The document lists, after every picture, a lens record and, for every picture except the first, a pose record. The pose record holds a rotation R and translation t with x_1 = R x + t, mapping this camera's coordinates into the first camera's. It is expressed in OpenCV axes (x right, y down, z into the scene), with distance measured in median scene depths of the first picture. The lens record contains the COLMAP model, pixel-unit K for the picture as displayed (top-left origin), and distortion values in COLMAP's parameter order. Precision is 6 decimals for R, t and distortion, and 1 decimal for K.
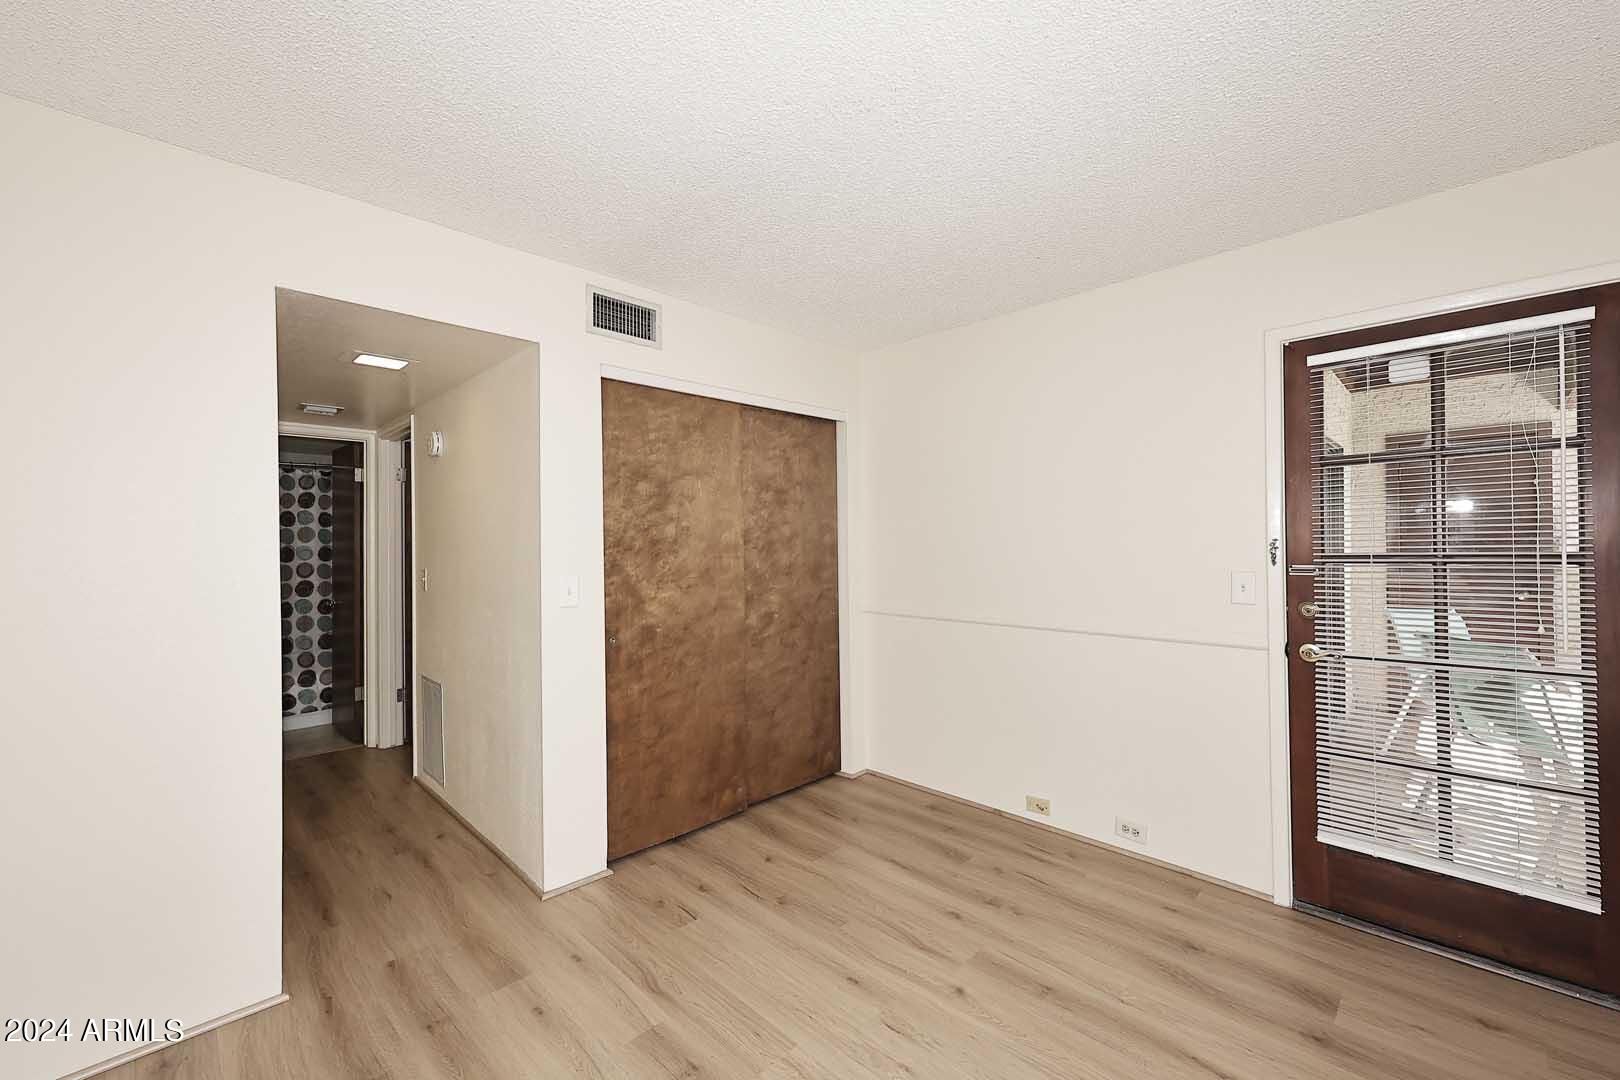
lens RADIAL K [[670.2, 0, 809.5], [0, 670.2, 538.6], [0, 0, 1]] dist [0.004702, 0.000226]
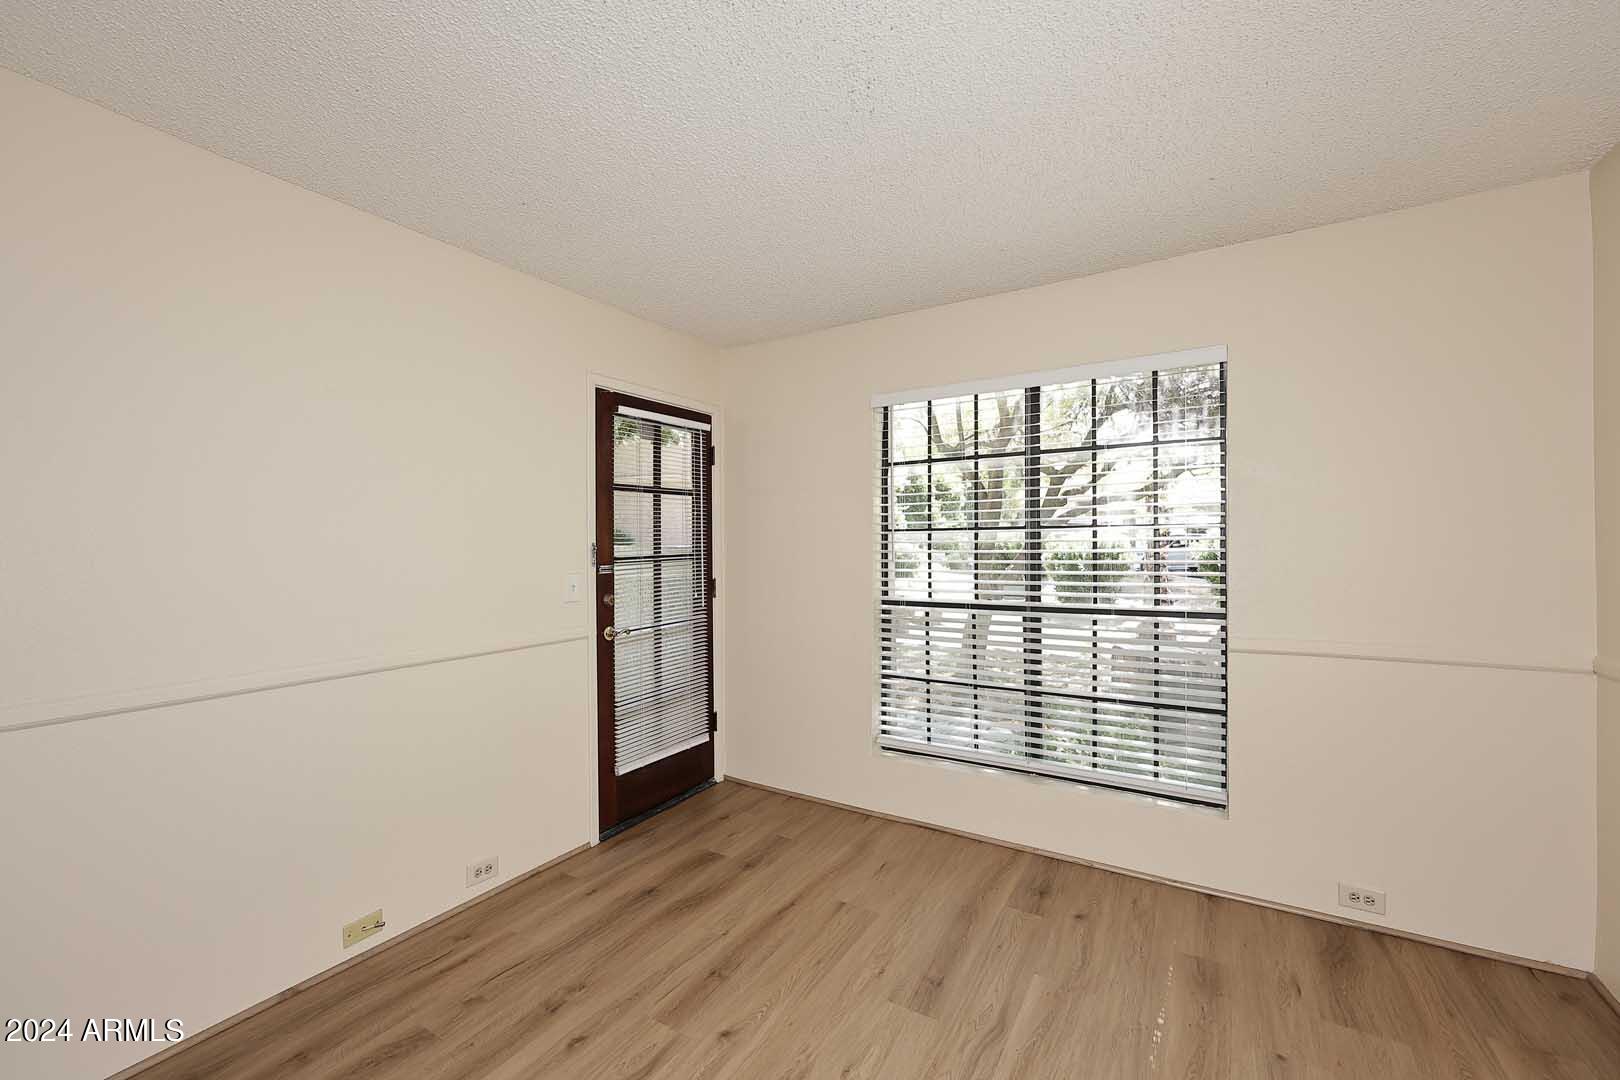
lens RADIAL K [[670.2, 0, 808.5], [0, 670.2, 543.0], [0, 0, 1]] dist [0.004702, 0.000226]
pose [[-0.258011, 0.010734, 0.966082, -0.592223], [0.004521, 0.999941, -0.009903, 0.010623], [-0.966131, 0.001813, -0.258044, 0.954929]]
